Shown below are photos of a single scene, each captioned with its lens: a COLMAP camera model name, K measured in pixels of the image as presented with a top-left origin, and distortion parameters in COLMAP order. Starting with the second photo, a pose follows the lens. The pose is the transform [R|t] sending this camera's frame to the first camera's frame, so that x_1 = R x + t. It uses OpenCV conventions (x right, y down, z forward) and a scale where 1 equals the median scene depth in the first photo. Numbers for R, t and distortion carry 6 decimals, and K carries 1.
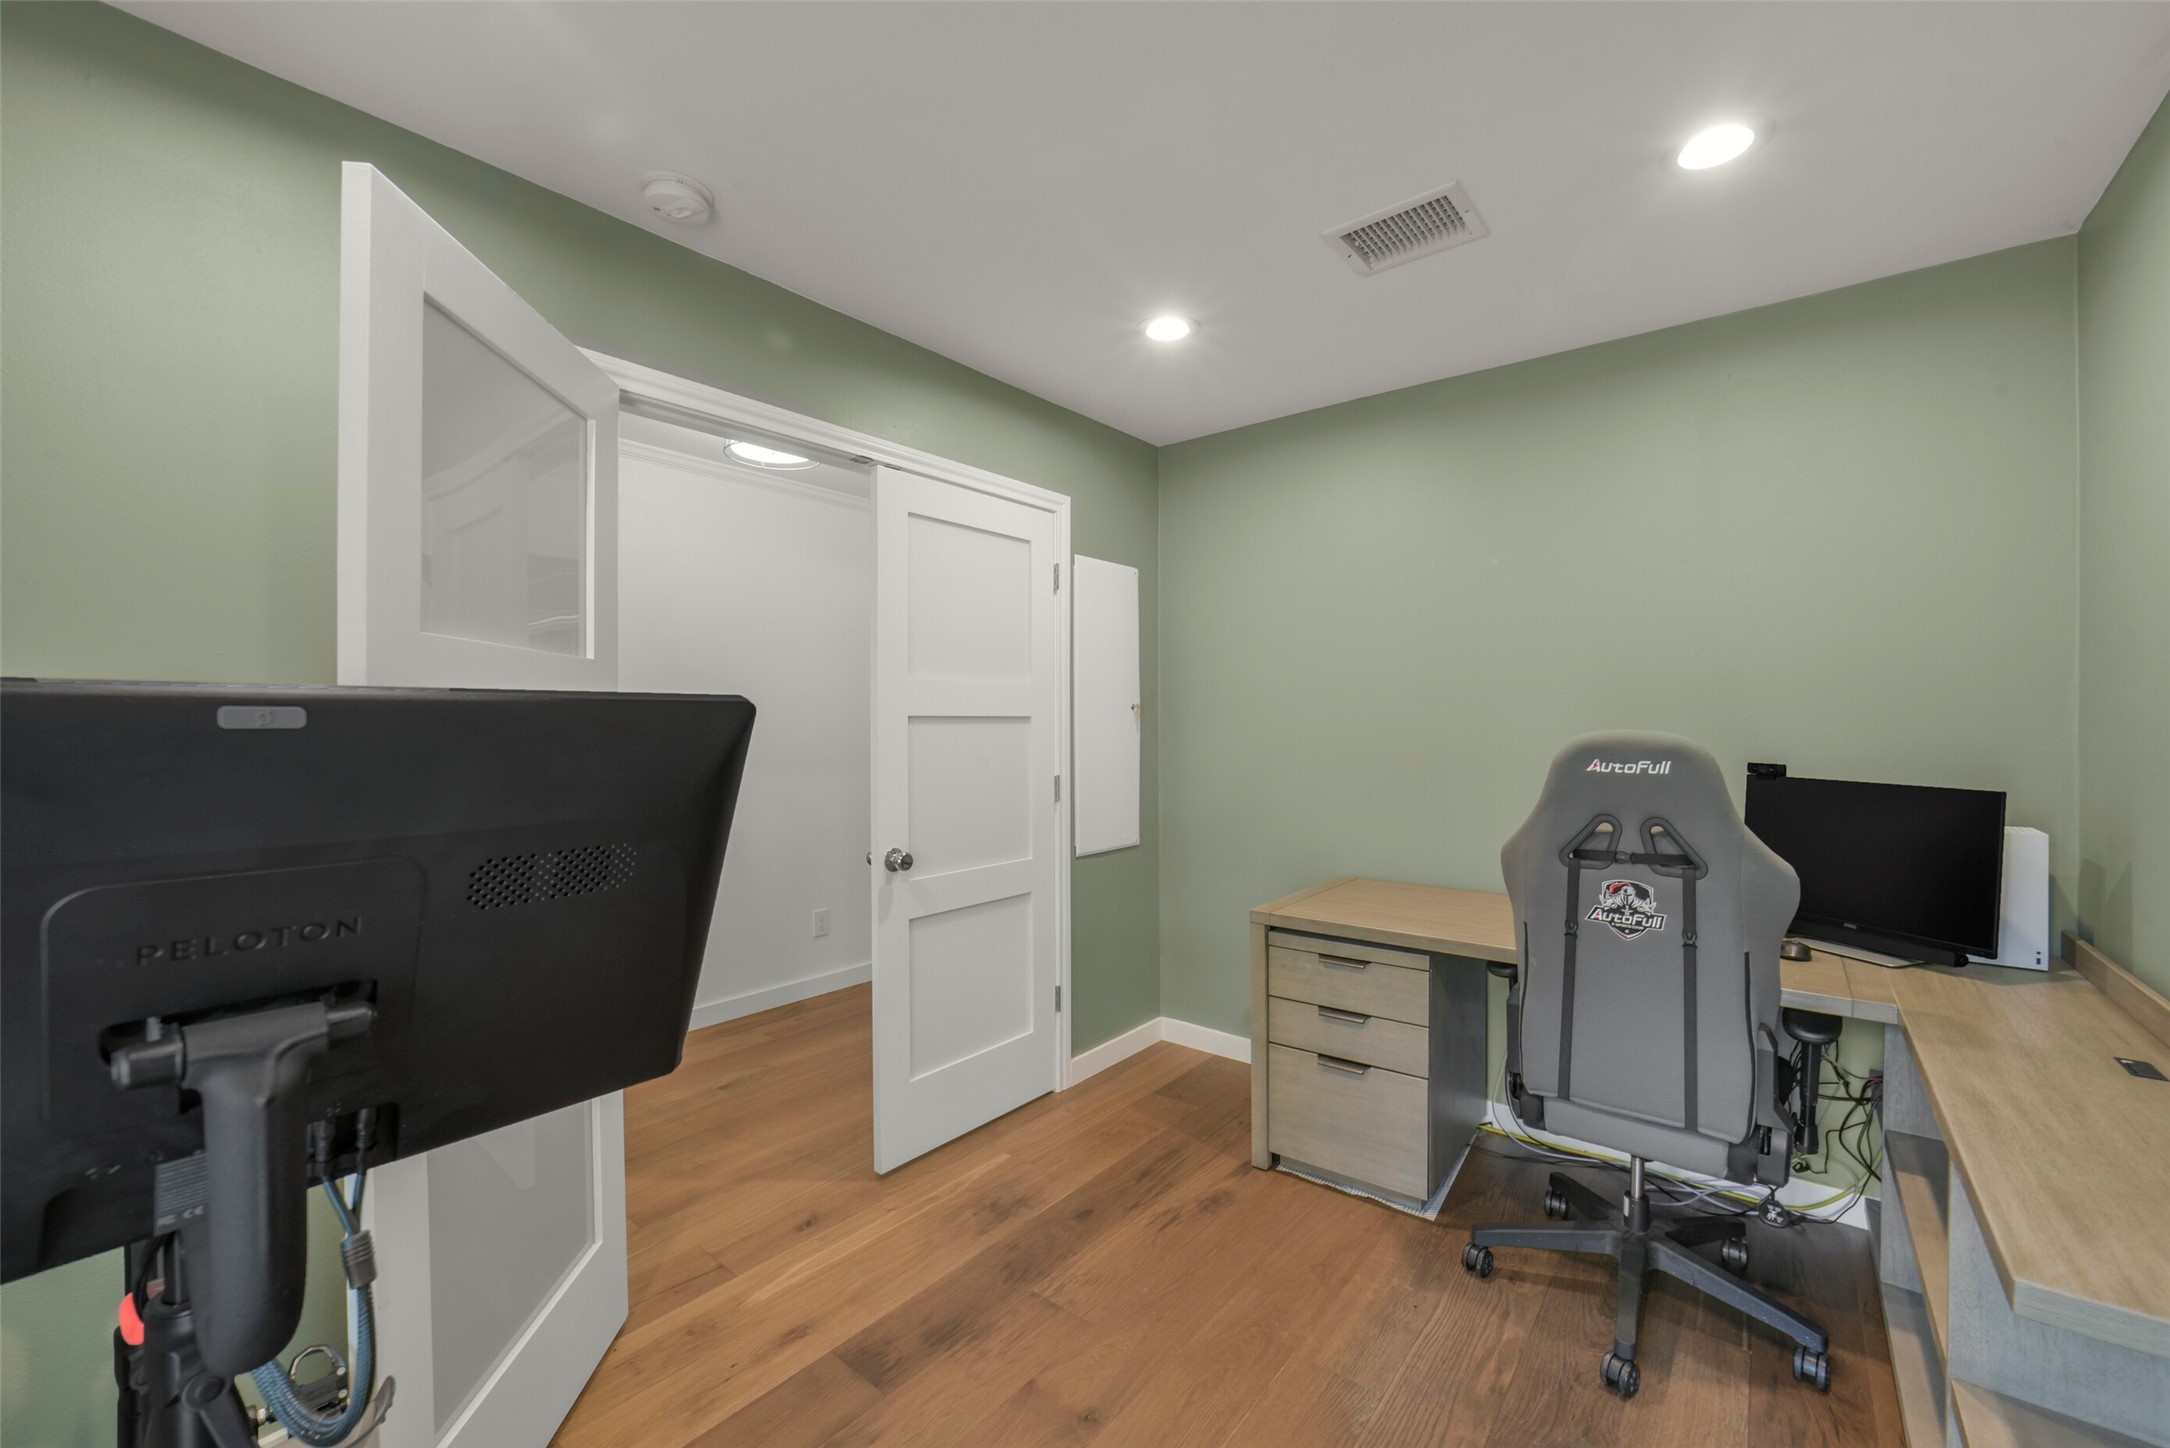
lens RADIAL K [[859.4, 0, 1089.4], [0, 859.4, 723.1], [0, 0, 1]] dist [-0.001177, -0.000074]
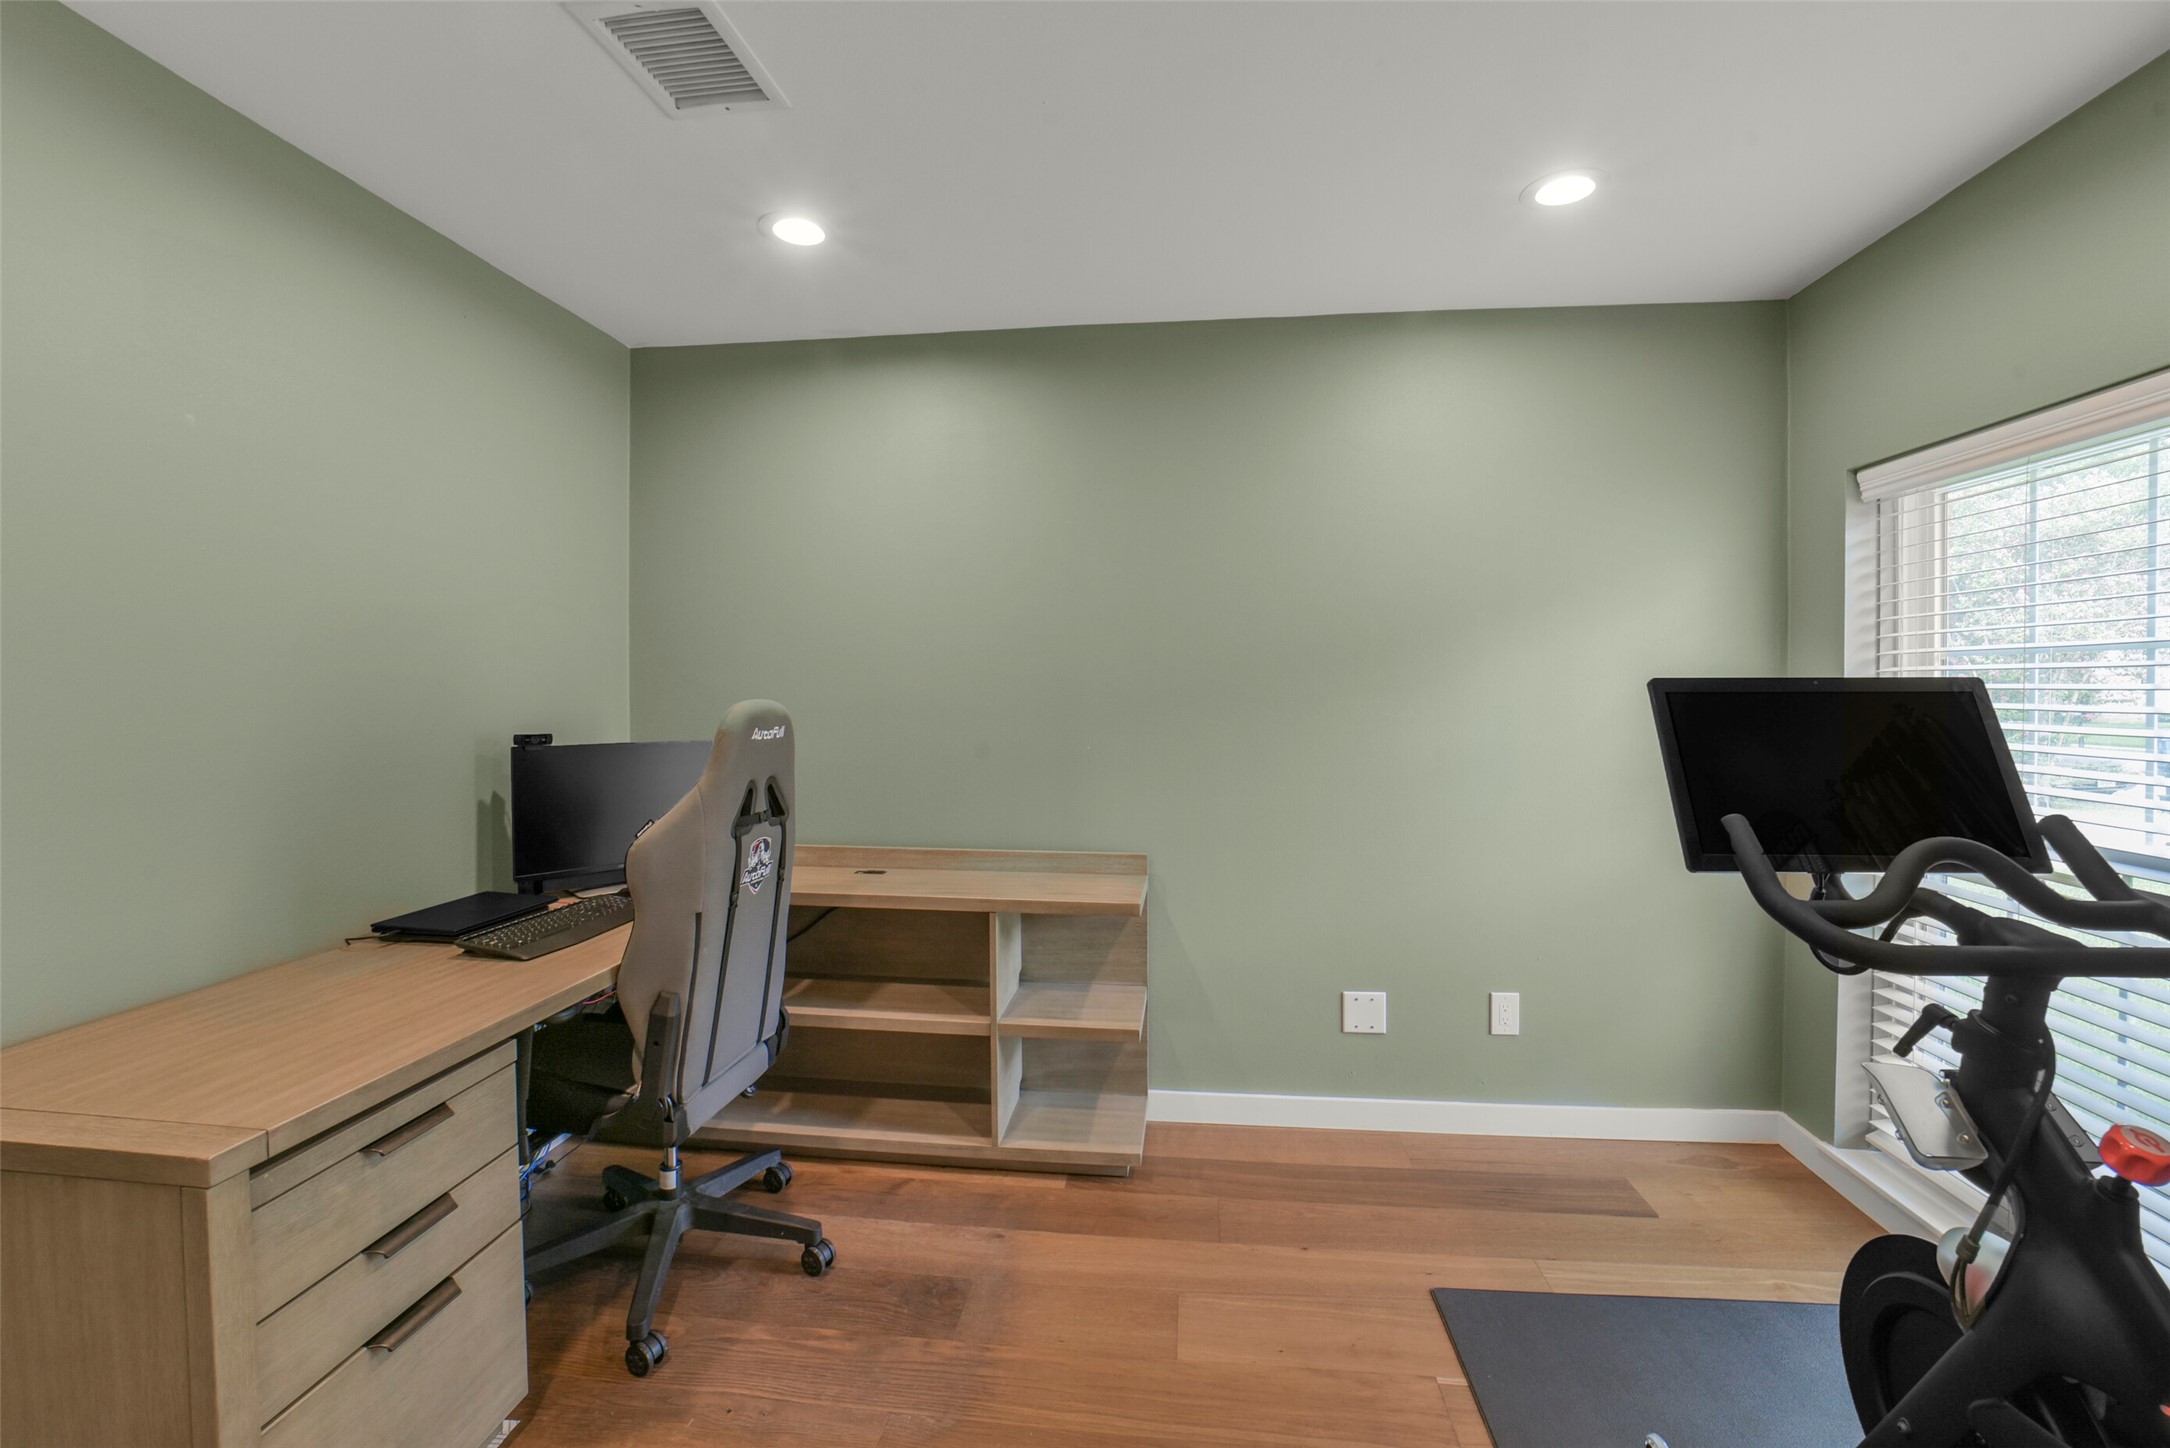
lens RADIAL K [[859.4, 0, 1089.4], [0, 859.4, 723.1], [0, 0, 1]] dist [-0.001177, -0.000074]
pose [[-0.536873, -0.022326, 0.843368, -0.442299], [-0.003976, 0.999706, 0.023933, 0.009056], [-0.843654, 0.009496, -0.536803, 1.072861]]
